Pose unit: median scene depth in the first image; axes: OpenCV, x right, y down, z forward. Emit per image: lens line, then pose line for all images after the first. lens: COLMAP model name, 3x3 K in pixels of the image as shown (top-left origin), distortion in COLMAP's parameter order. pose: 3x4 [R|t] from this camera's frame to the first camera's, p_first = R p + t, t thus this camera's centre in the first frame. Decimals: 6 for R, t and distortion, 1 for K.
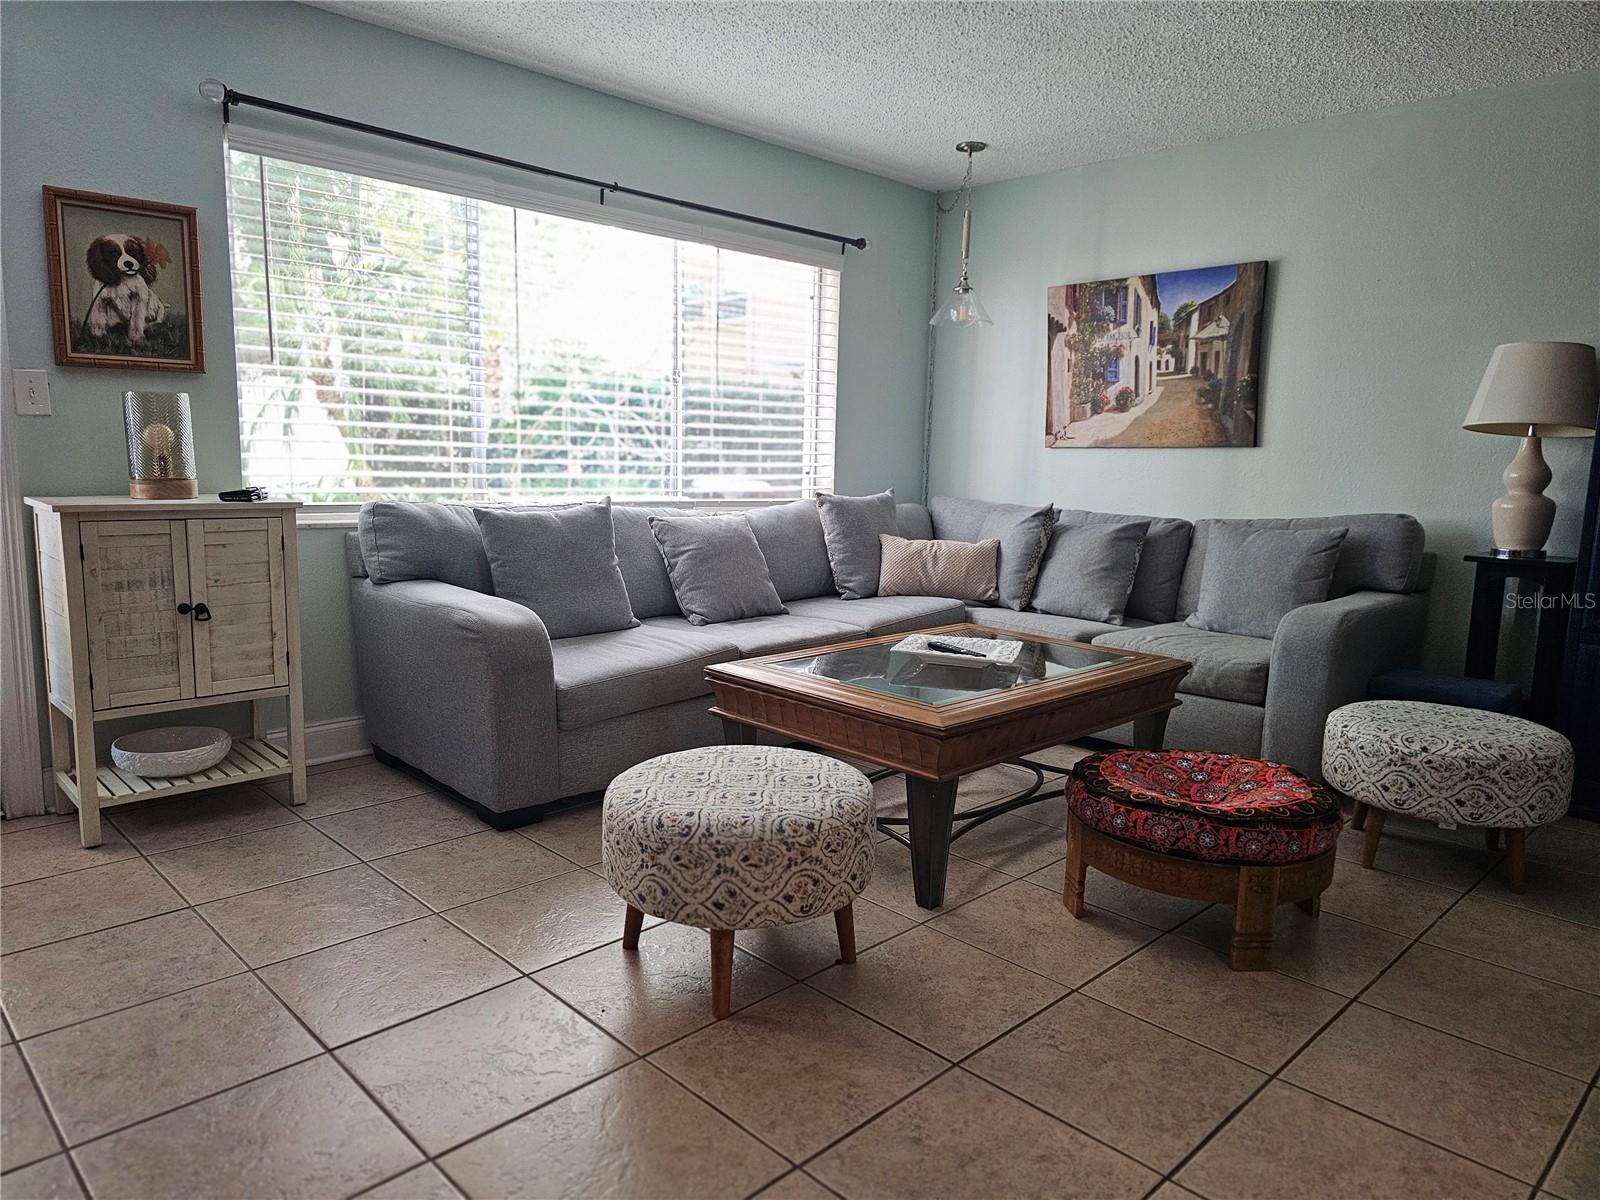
lens RADIAL K [[1092.3, 0, 799.7], [0, 1092.3, 590.1], [0, 0, 1]] dist [0.012195, -0.002462]
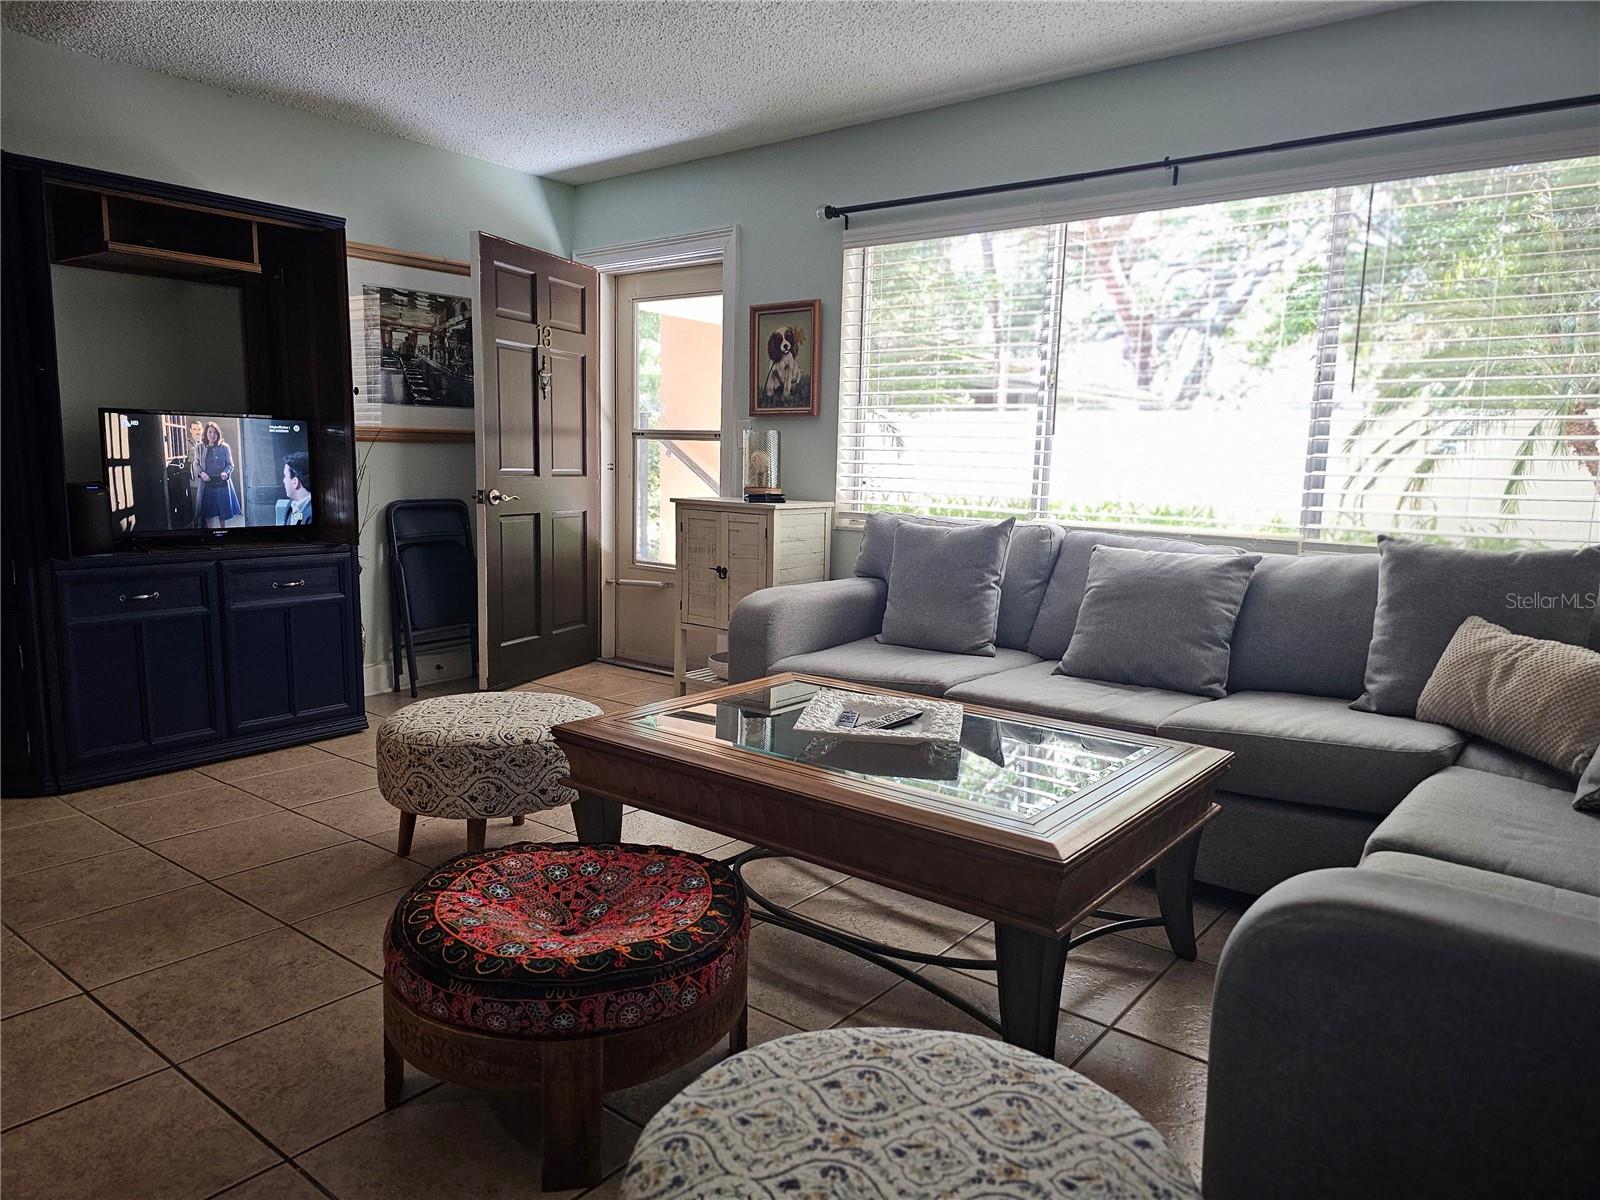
lens RADIAL K [[1067.2, 0, 794.5], [0, 1067.2, 608.4], [0, 0, 1]] dist [0.079214, -0.097278]
pose [[0.120277, 0.115692, -0.985976, 0.900348], [-0.149343, 0.983992, 0.097241, -0.087291], [0.981443, 0.135553, 0.135629, 0.868612]]
